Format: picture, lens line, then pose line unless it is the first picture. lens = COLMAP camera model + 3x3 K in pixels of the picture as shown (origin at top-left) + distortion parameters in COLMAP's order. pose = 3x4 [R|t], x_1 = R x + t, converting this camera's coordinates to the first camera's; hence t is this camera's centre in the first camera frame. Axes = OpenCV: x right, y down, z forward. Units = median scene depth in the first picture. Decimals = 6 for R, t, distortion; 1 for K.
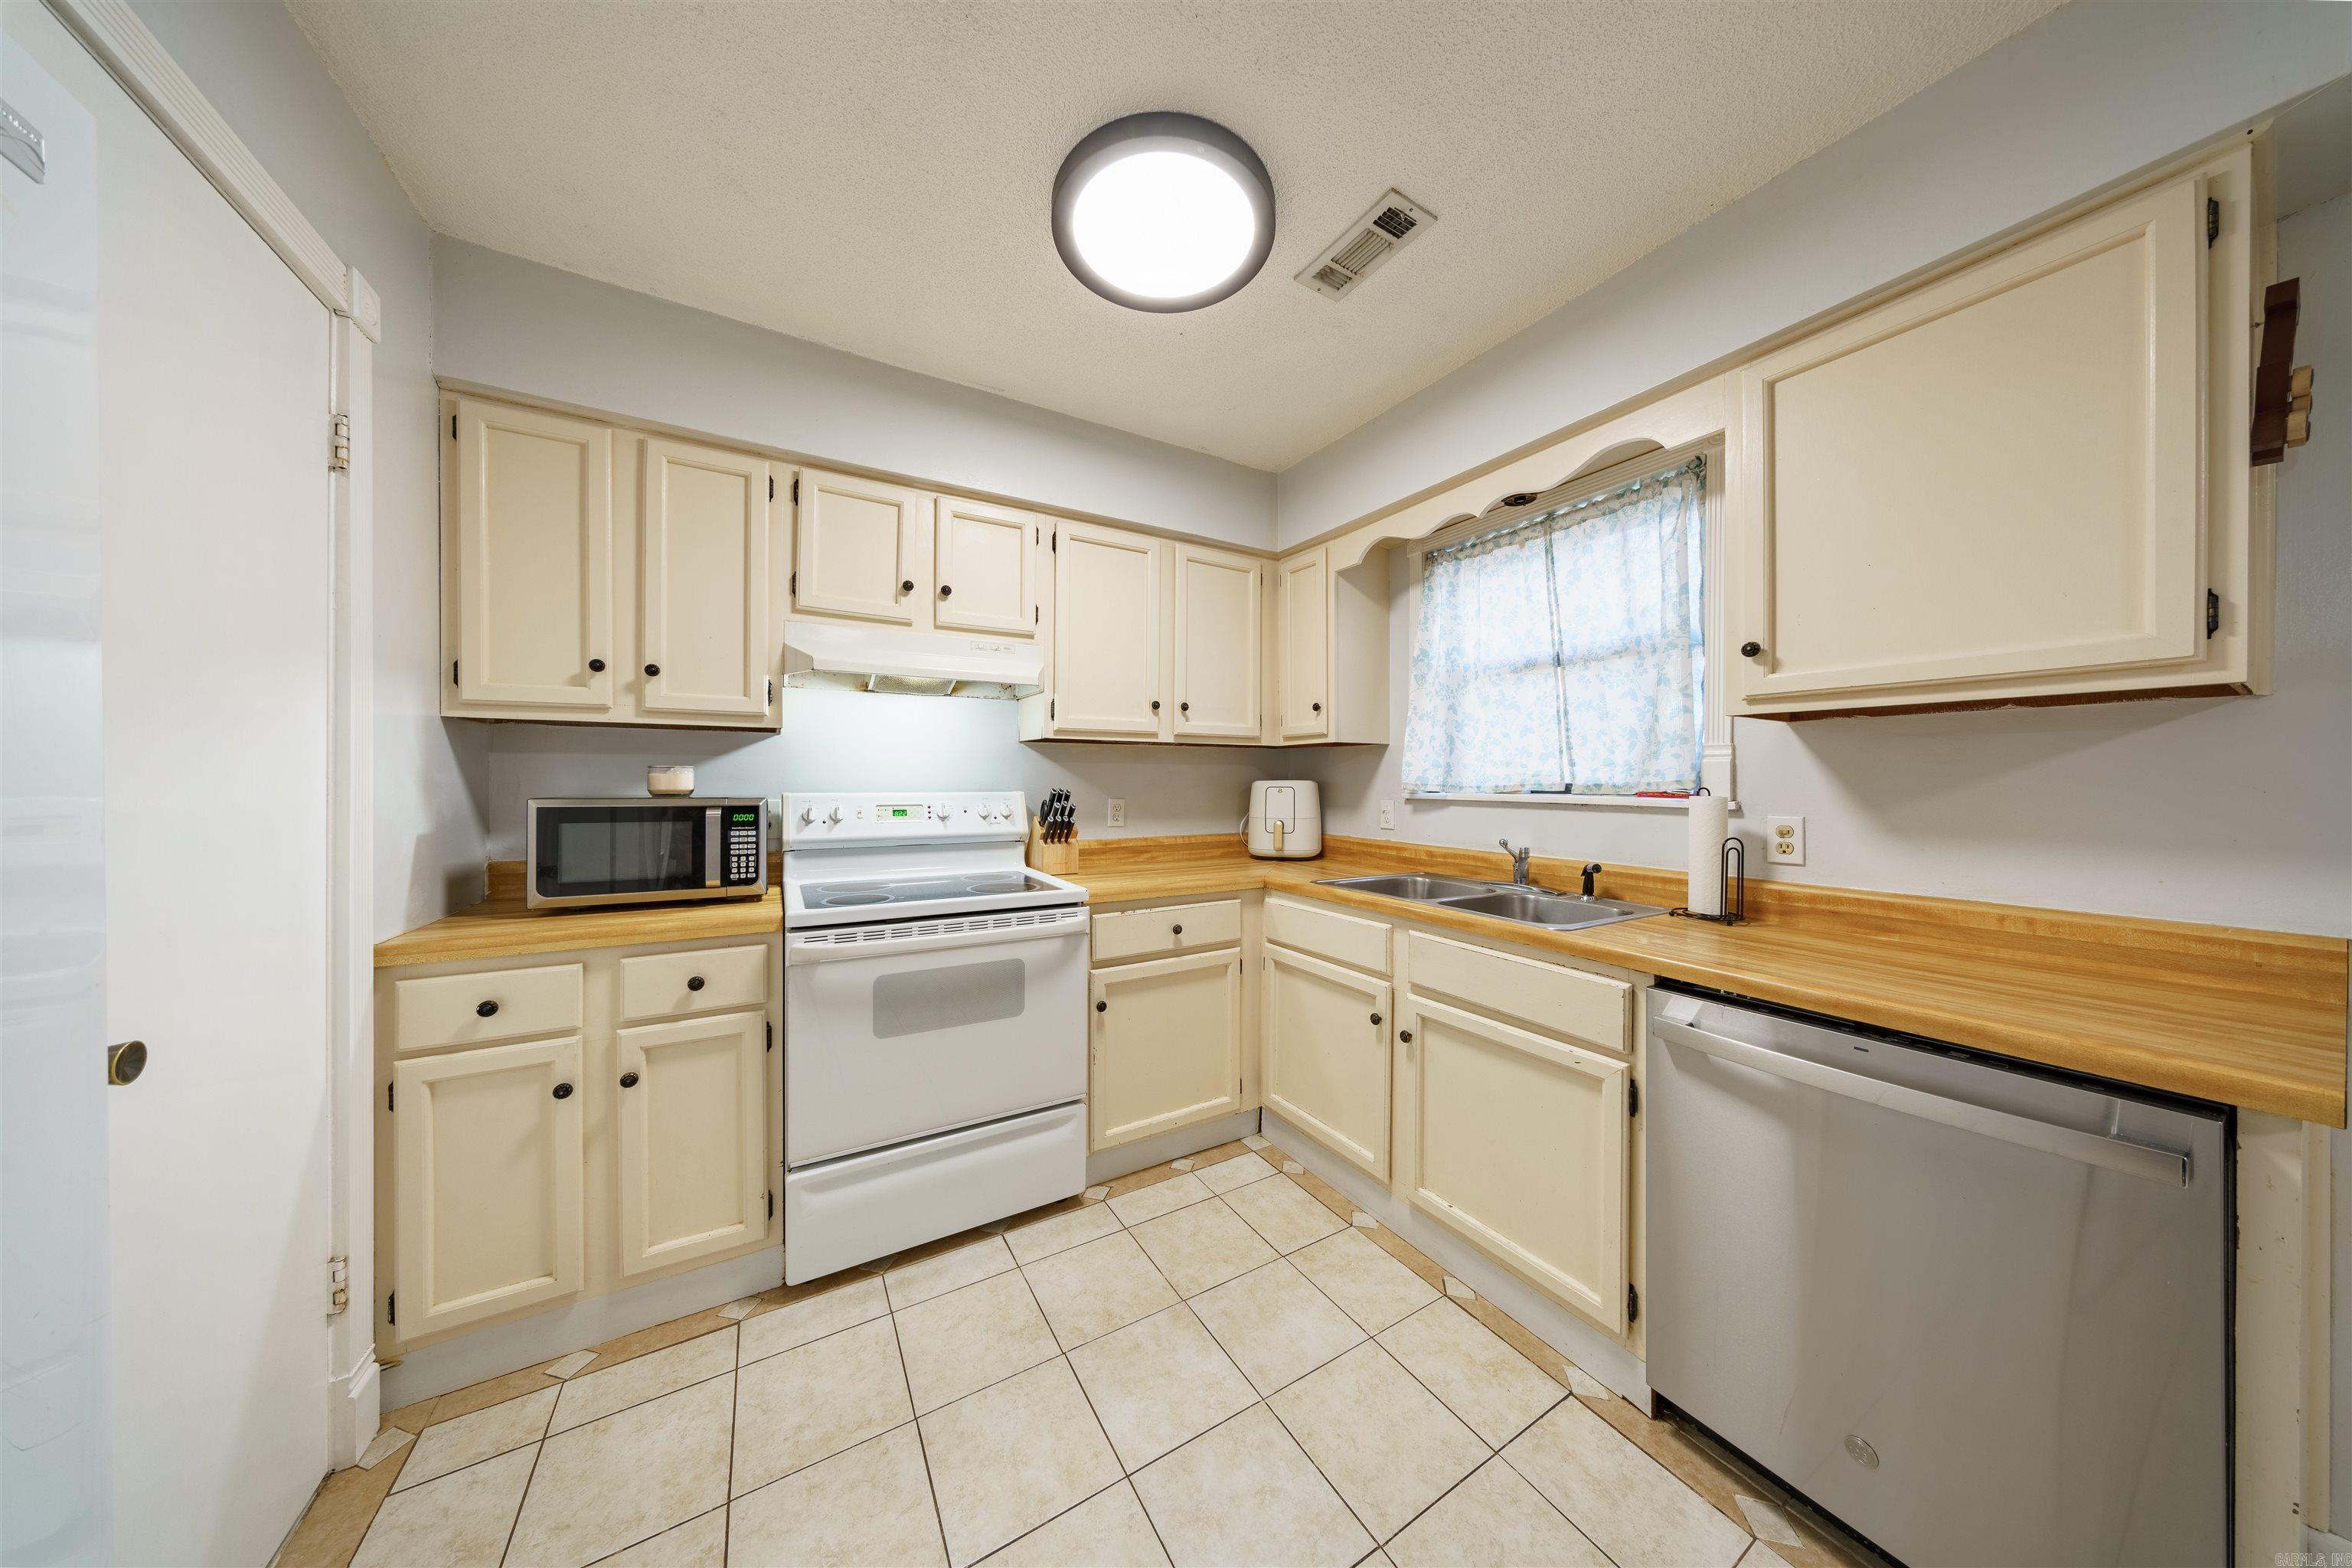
lens RADIAL K [[684.6, 0, 1173.3], [0, 684.6, 781.2], [0, 0, 1]] dist [-0.005430, 0.000150]
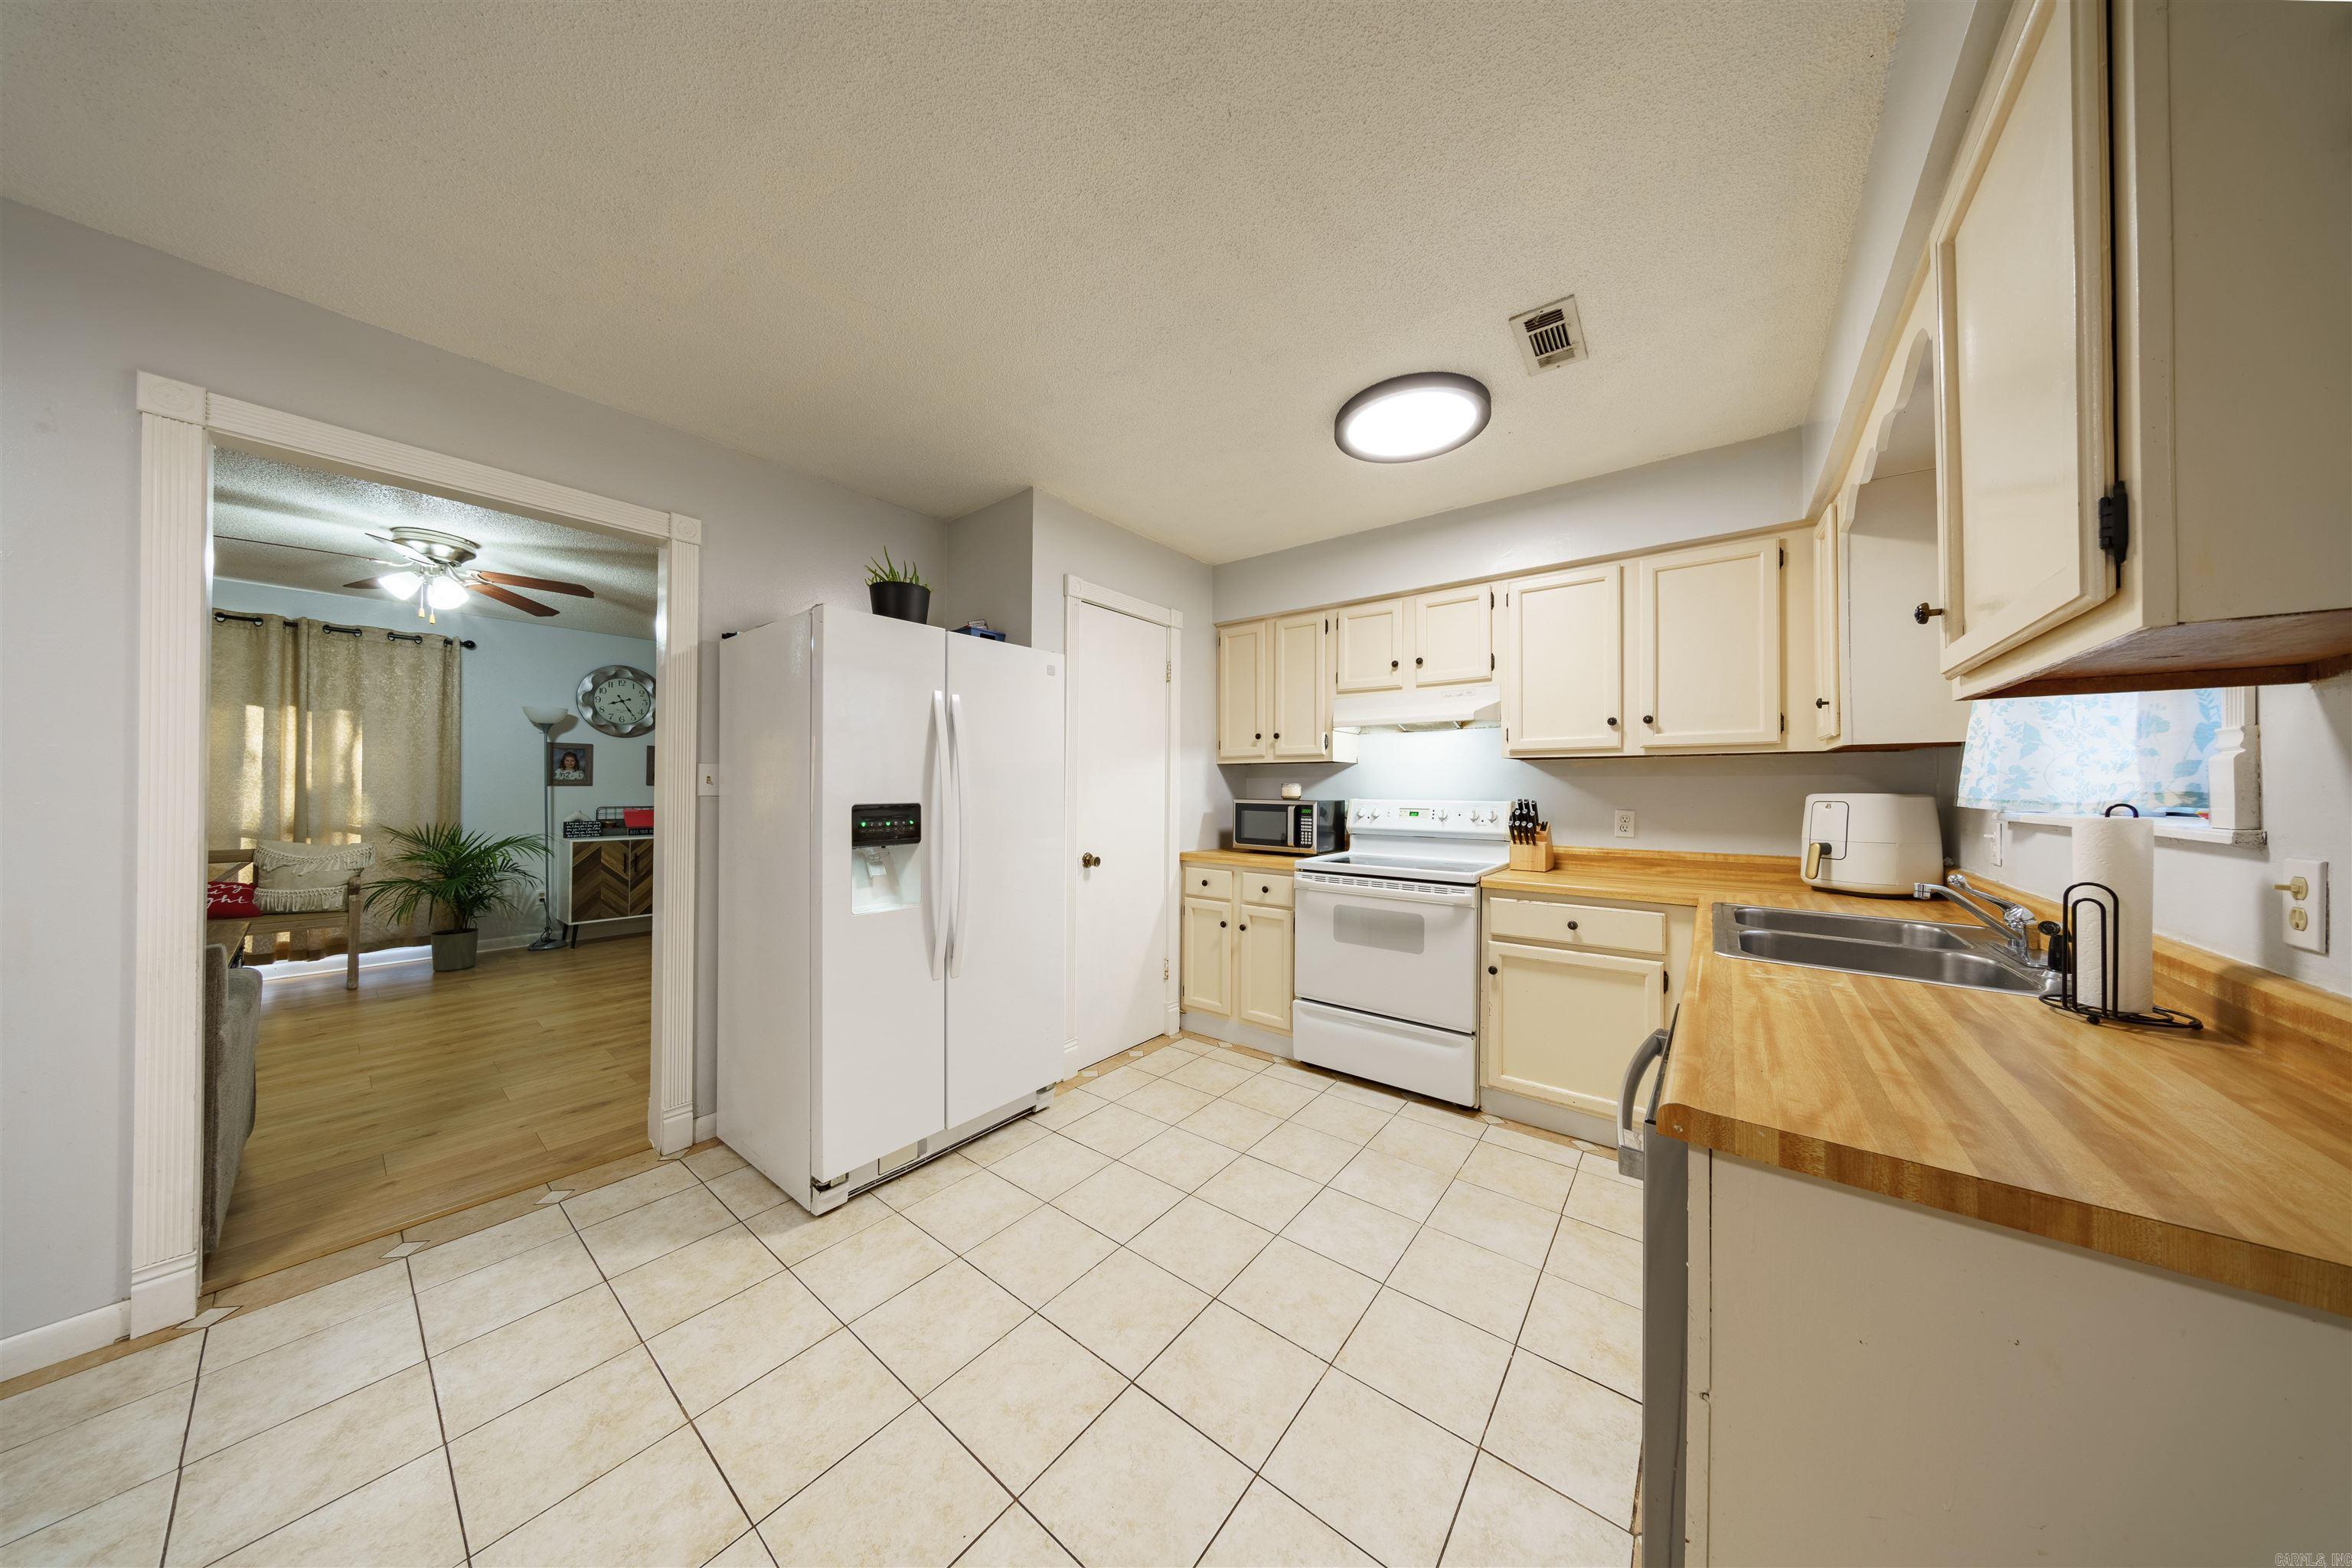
lens RADIAL K [[684.6, 0, 1173.3], [0, 684.6, 781.2], [0, 0, 1]] dist [-0.005430, 0.000150]
pose [[0.367534, -0.012335, -0.929928, 0.975677], [-0.005699, 0.999863, -0.015515, 0.002624], [0.929993, 0.011001, 0.367413, -0.018465]]
